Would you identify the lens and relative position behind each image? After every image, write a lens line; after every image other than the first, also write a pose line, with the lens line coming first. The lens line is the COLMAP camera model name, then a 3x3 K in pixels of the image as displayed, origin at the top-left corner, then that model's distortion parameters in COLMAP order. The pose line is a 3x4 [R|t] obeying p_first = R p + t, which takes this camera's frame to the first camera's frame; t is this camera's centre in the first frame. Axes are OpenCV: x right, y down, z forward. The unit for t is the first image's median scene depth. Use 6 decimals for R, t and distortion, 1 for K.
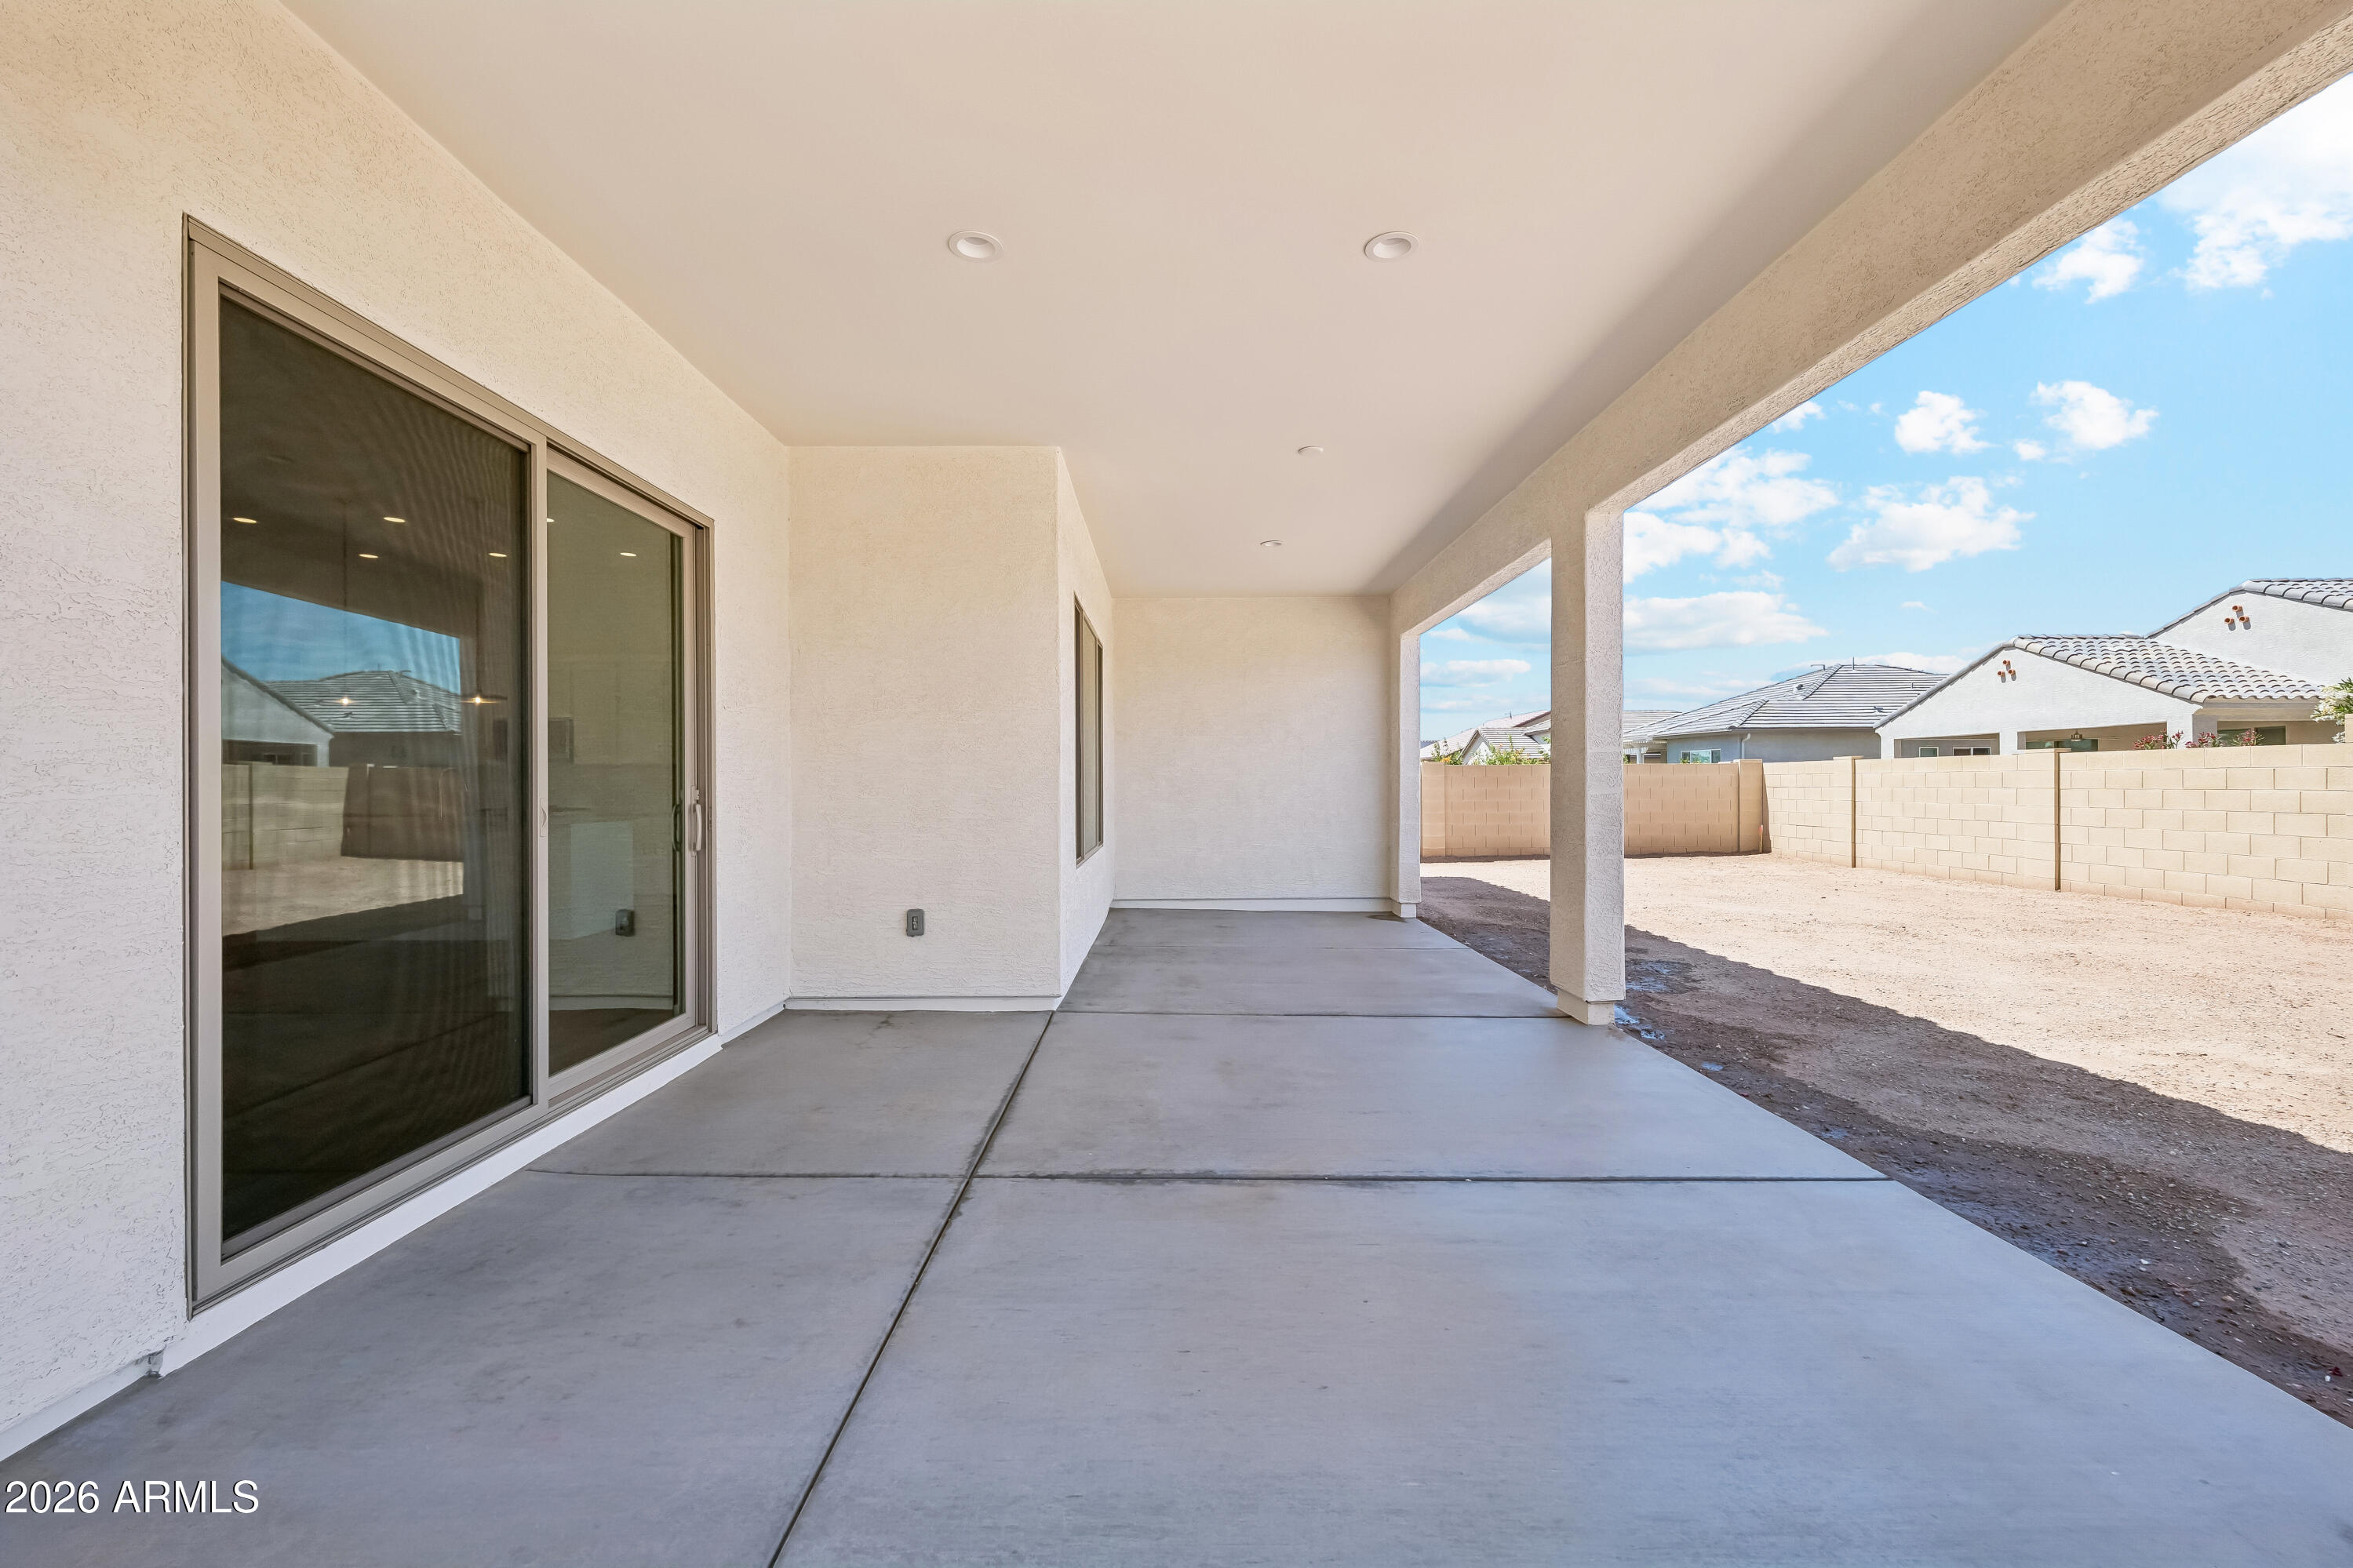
lens RADIAL K [[957.7, 0, 1173.1], [0, 957.7, 786.8], [0, 0, 1]] dist [-0.007191, 0.000291]
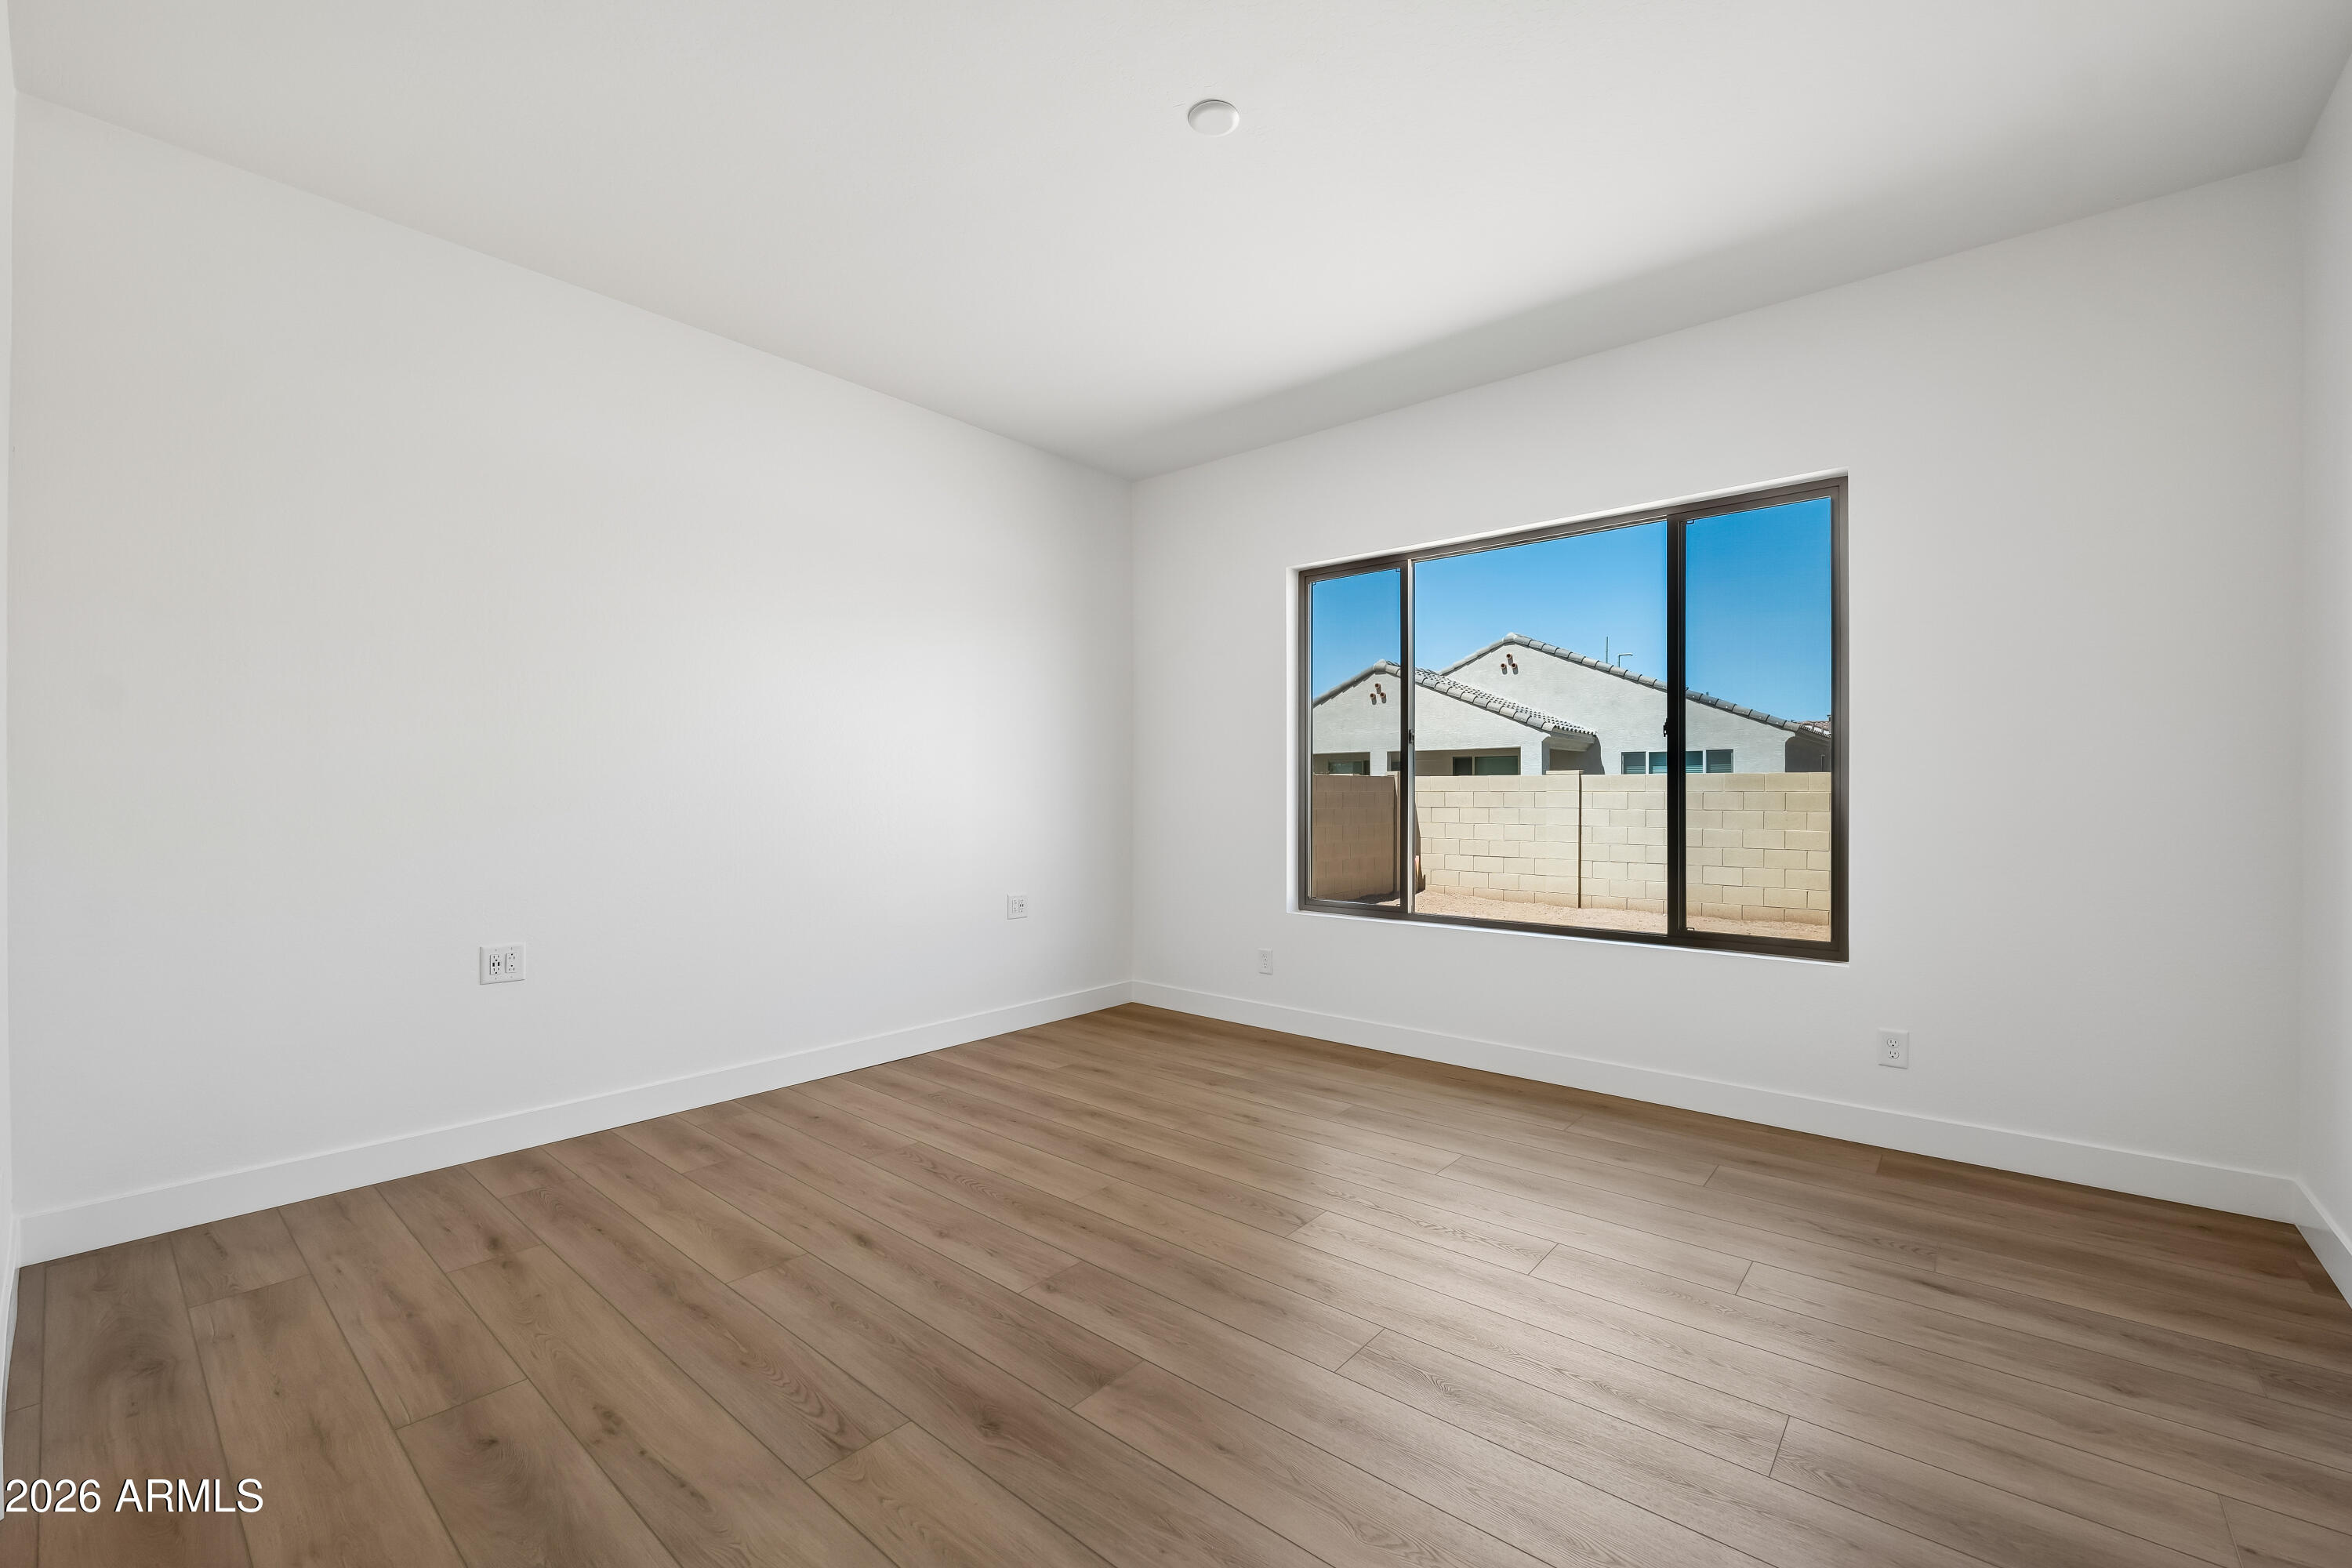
lens RADIAL K [[957.4, 0, 1169.6], [0, 957.4, 794.8], [0, 0, 1]] dist [-0.007191, 0.000291]
pose [[0.639347, 0.003482, 0.768910, -0.100831], [-0.001082, 0.999993, -0.003628, -0.006060], [-0.768917, 0.001488, 0.639346, 0.567671]]
